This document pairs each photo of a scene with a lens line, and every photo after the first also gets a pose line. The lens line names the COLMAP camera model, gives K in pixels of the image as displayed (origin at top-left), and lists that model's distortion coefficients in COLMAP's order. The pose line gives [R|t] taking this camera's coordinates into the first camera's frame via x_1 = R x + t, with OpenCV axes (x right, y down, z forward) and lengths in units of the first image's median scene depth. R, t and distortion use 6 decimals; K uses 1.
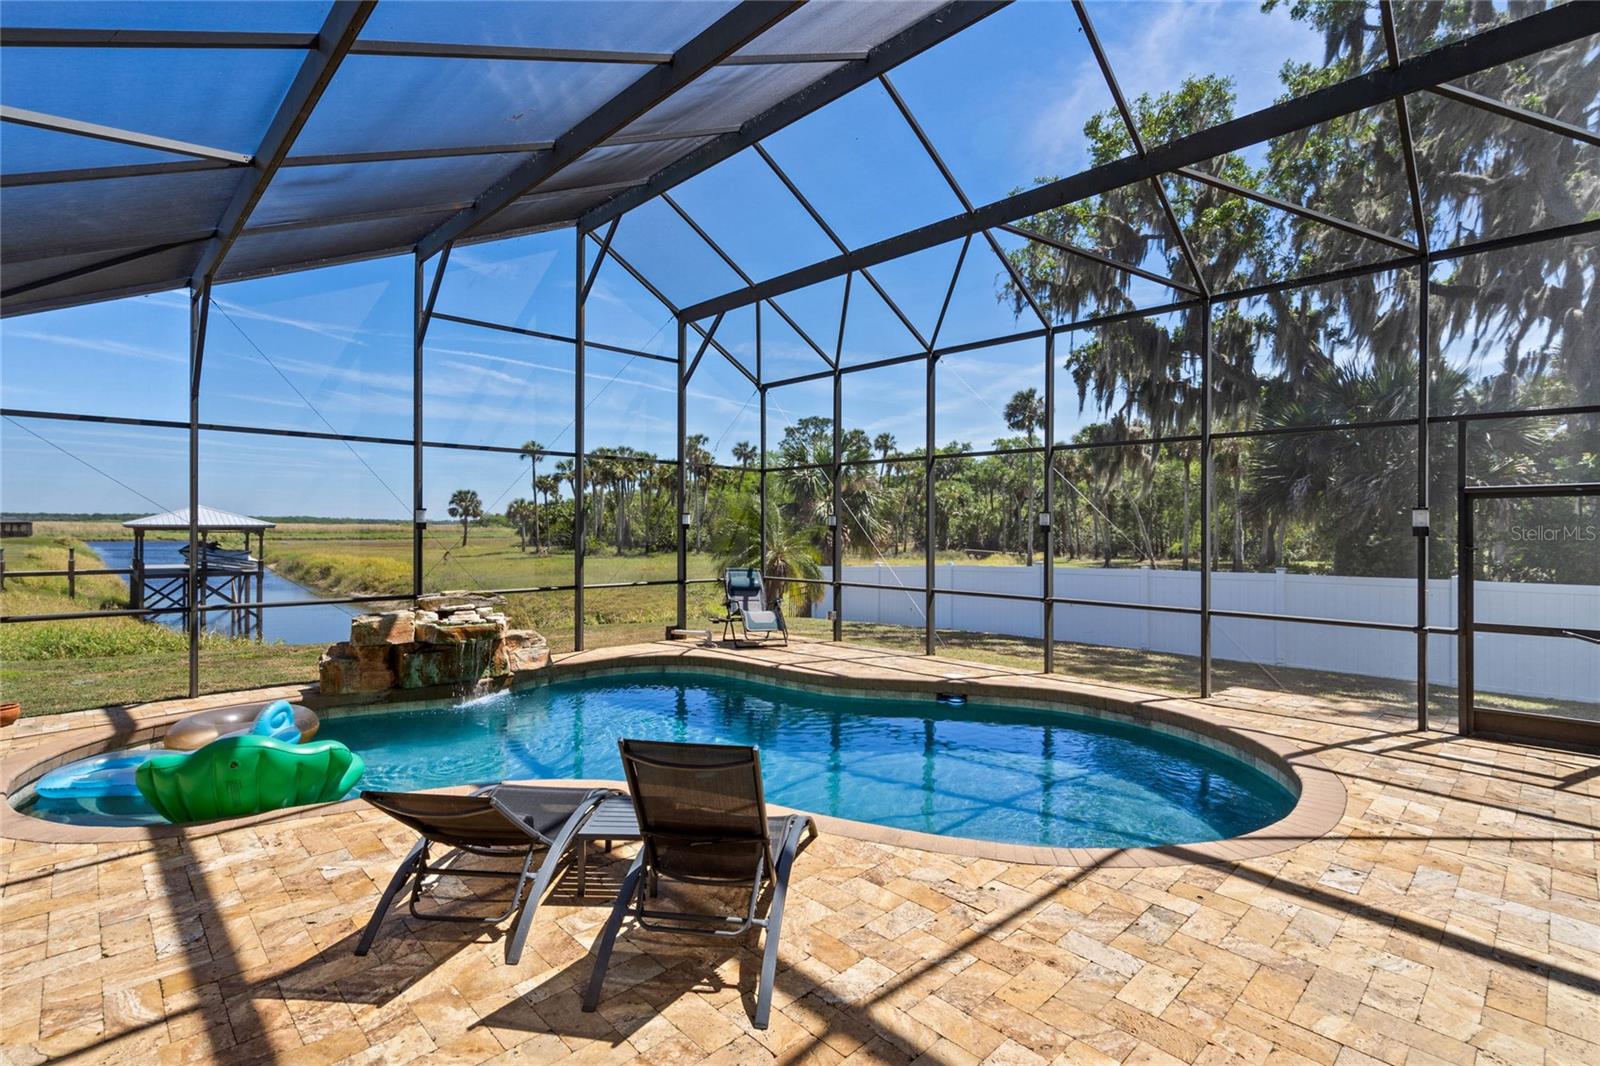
lens RADIAL K [[735.4, 0, 804.8], [0, 735.4, 527.7], [0, 0, 1]] dist [-0.005180, 0.002802]
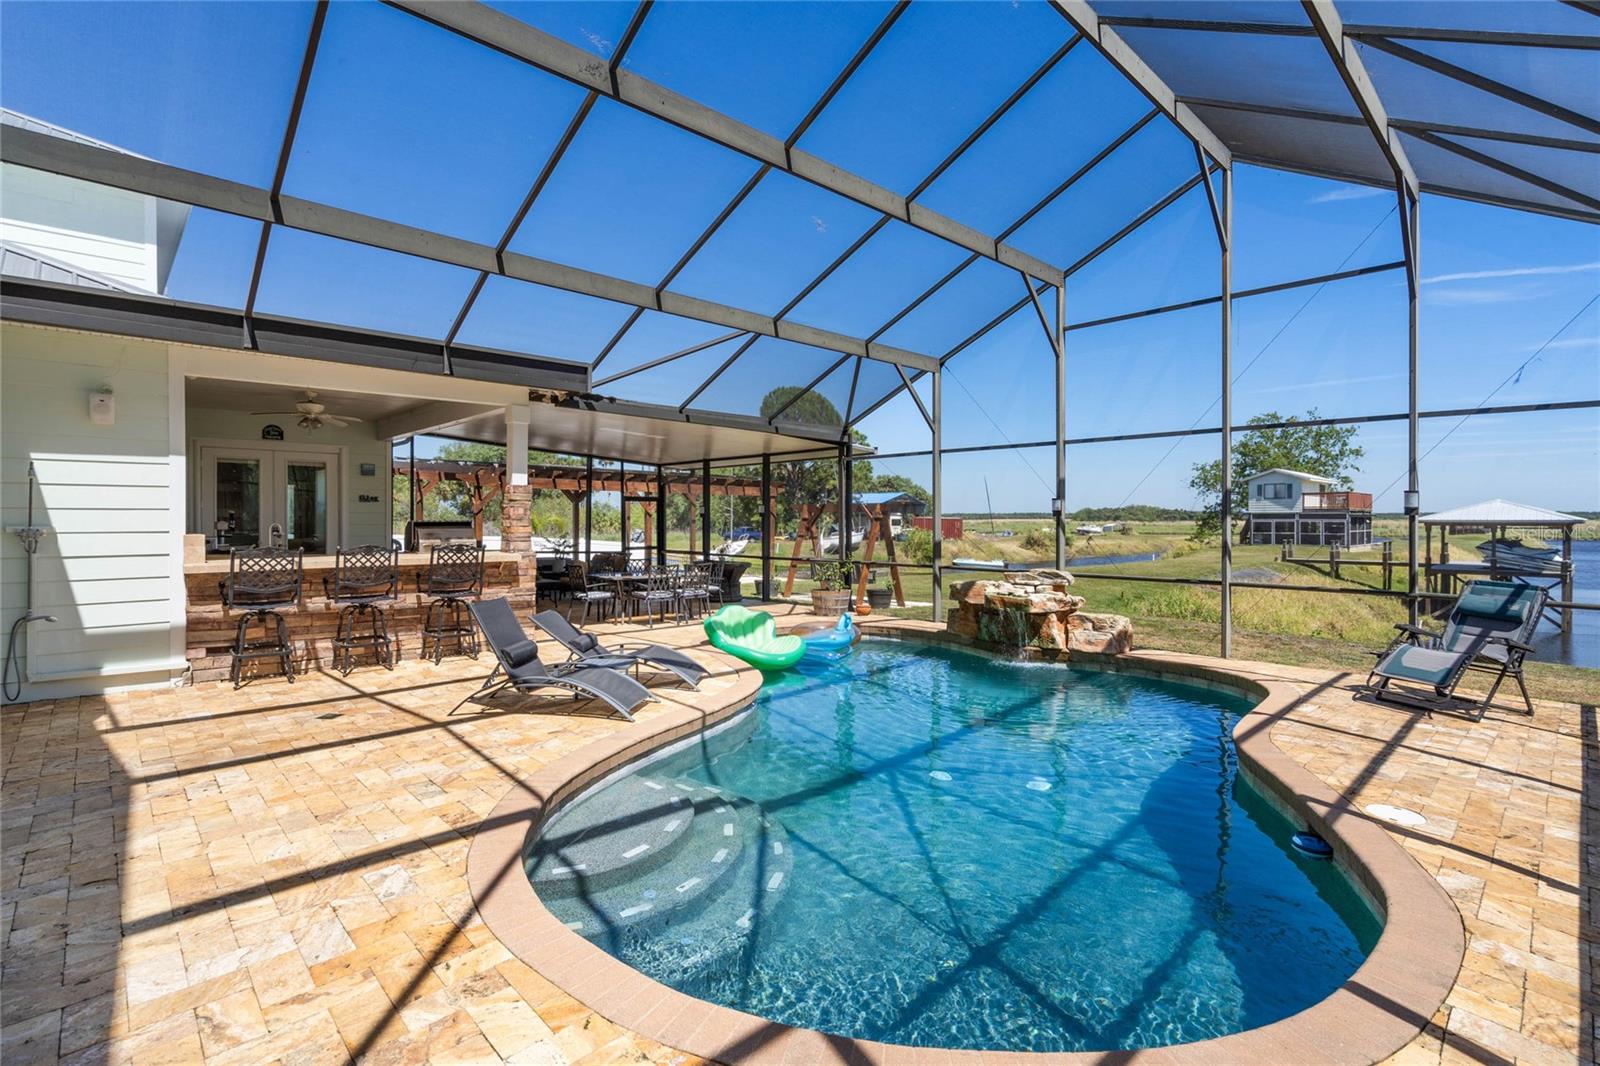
lens RADIAL K [[735.4, 0, 809.2], [0, 735.4, 528.0], [0, 0, 1]] dist [-0.005180, 0.002802]
pose [[0.007437, 0.005191, -0.999959, 1.464719], [-0.001946, 0.999985, 0.005176, 0.033399], [0.999970, 0.001907, 0.007447, 1.347661]]
